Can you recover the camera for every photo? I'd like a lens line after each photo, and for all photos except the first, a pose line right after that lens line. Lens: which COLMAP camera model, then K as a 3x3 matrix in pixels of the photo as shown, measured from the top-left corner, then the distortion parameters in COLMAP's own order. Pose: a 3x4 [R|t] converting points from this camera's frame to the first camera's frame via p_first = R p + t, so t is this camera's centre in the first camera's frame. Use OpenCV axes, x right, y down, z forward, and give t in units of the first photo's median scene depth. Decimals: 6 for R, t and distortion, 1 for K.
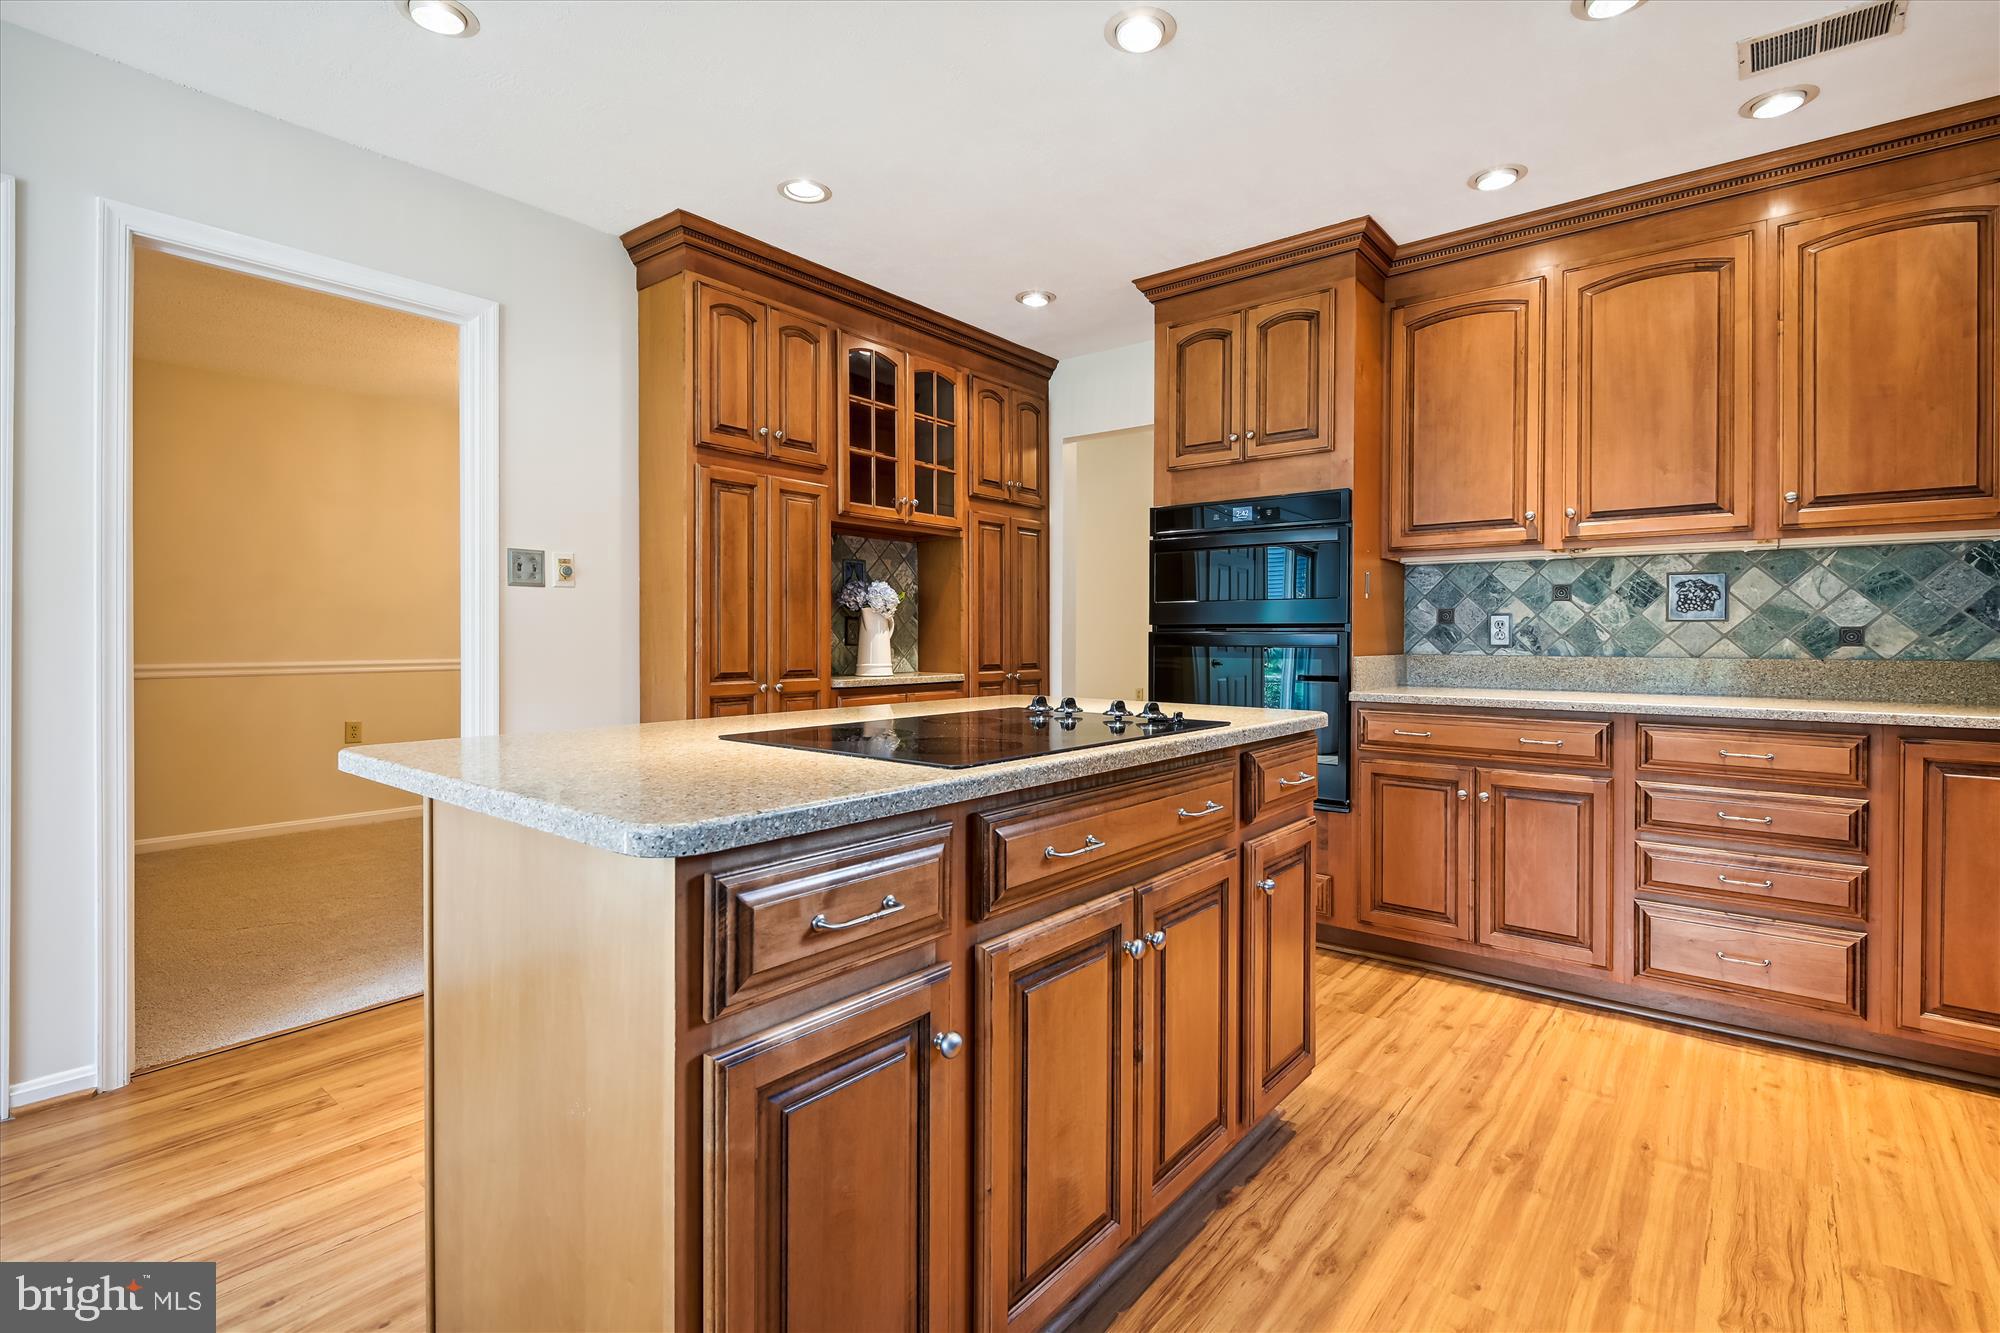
lens RADIAL K [[932.9, 0, 1024.3], [0, 932.9, 639.5], [0, 0, 1]] dist [-0.001424, -0.000863]
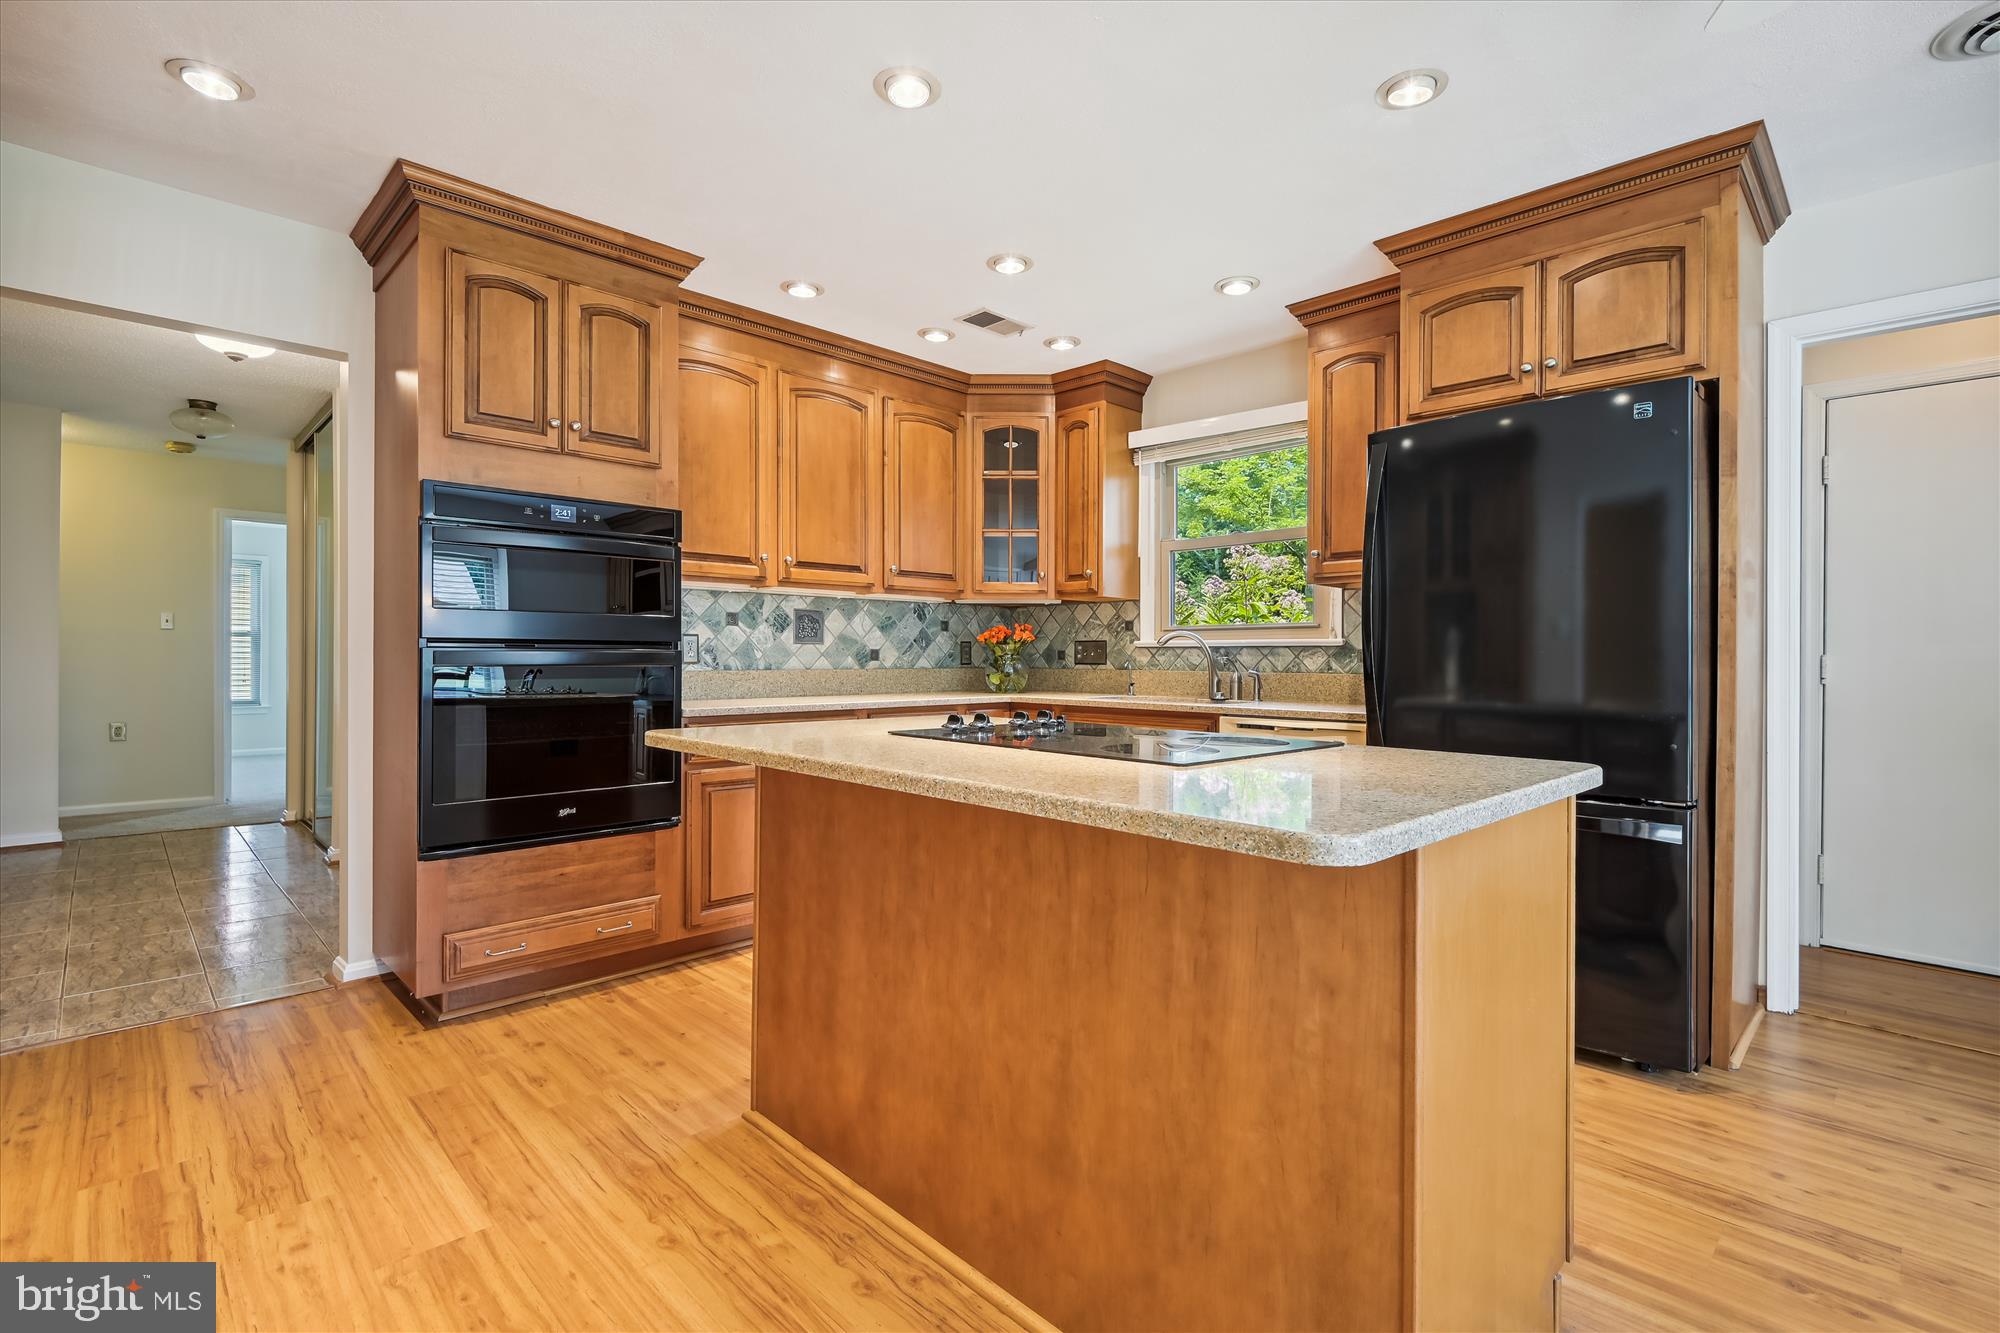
lens RADIAL K [[894.3, 0, 1001.8], [0, 894.3, 655.2], [0, 0, 1]] dist [-0.001616, -0.000147]
pose [[0.121175, -0.000543, 0.992631, -0.588364], [-0.001866, 0.999998, 0.000775, -0.003992], [-0.992629, -0.001947, 0.121174, 0.529434]]
